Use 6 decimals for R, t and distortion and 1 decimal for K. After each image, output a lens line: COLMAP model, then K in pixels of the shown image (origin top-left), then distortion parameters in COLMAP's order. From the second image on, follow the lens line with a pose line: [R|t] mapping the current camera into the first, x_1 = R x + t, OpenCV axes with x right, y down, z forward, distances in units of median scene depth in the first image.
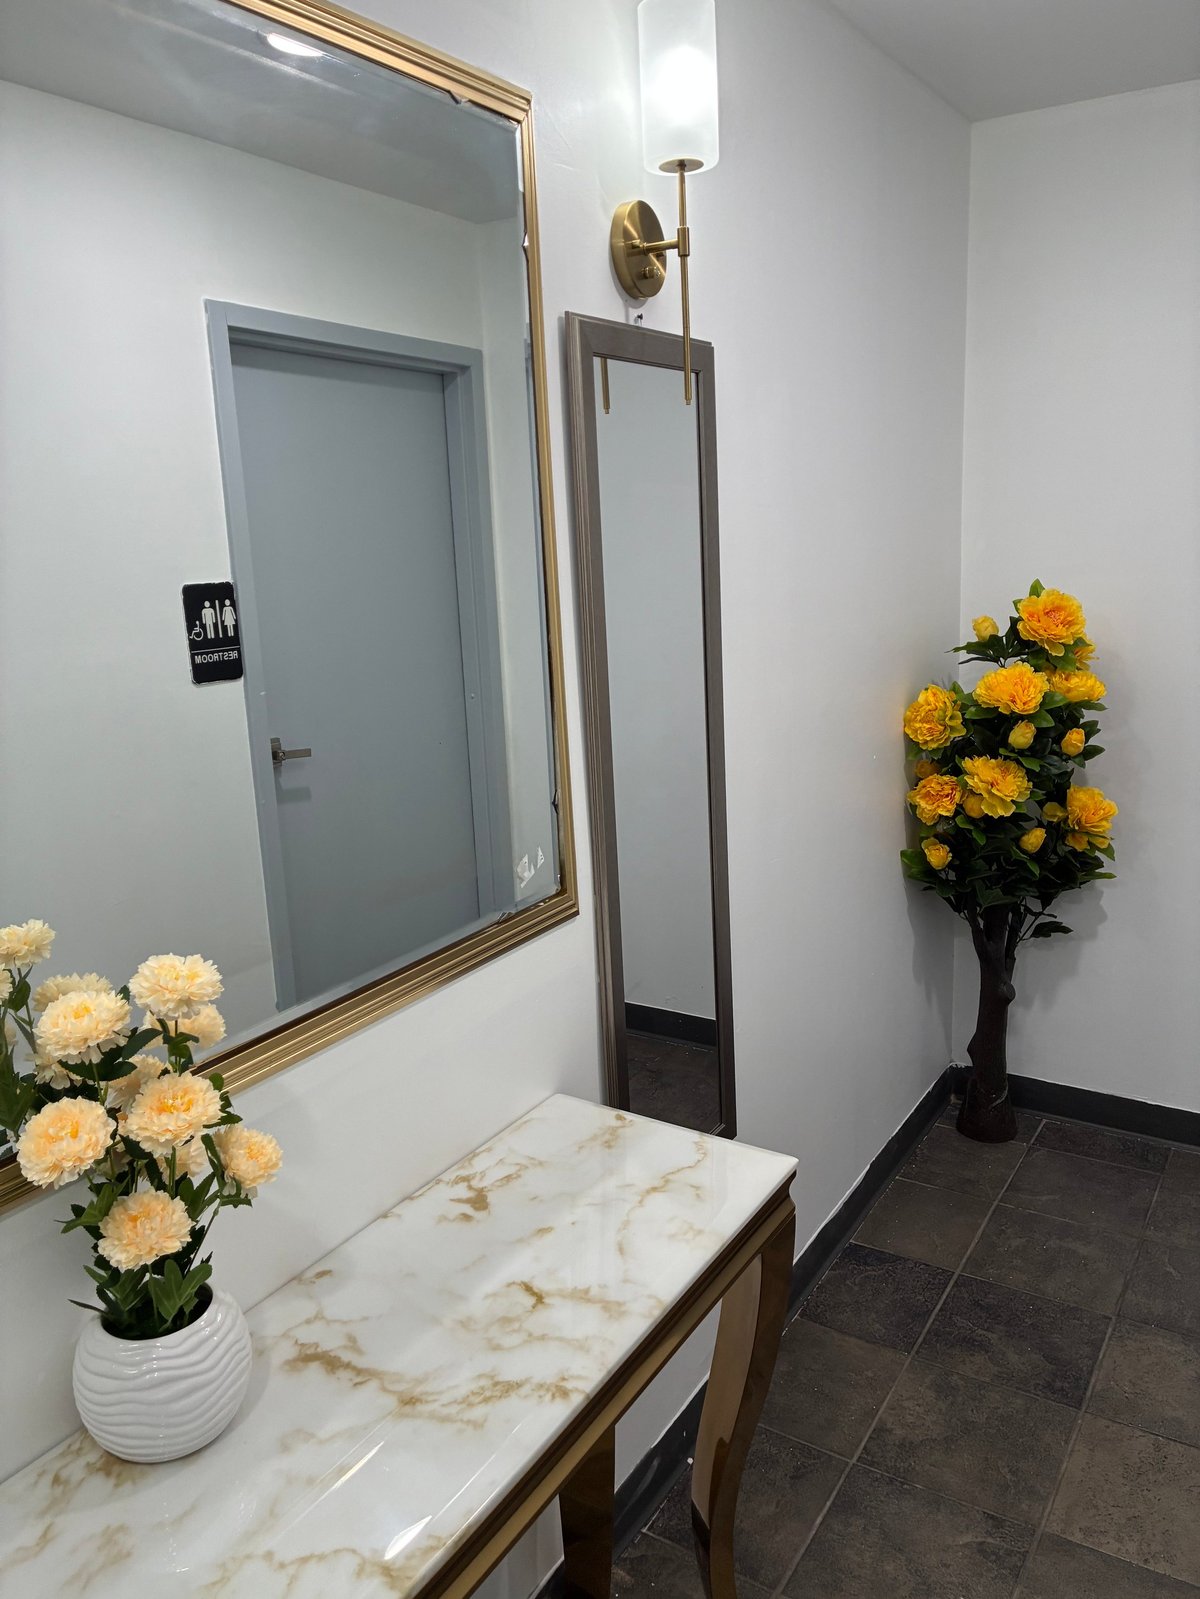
lens RADIAL K [[1226.9, 0, 605.0], [0, 1226.9, 798.8], [0, 0, 1]] dist [0.074947, -0.107985]
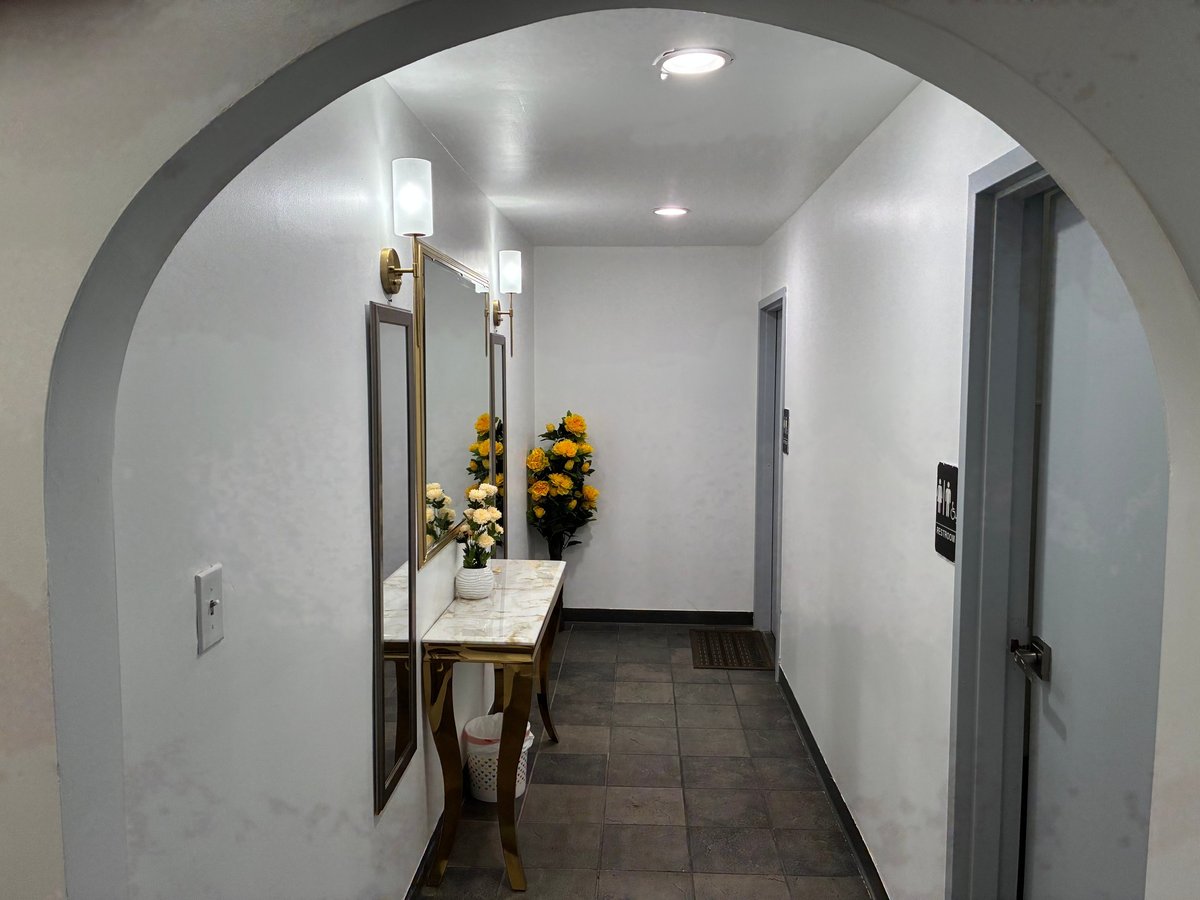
lens RADIAL K [[920.7, 0, 599.0], [0, 920.7, 439.7], [0, 0, 1]] dist [0.074947, -0.107985]
pose [[0.870340, 0.005879, 0.492416, -0.609756], [0.069190, 0.988550, -0.134096, 0.170344], [-0.487567, 0.150779, 0.859968, -0.803529]]
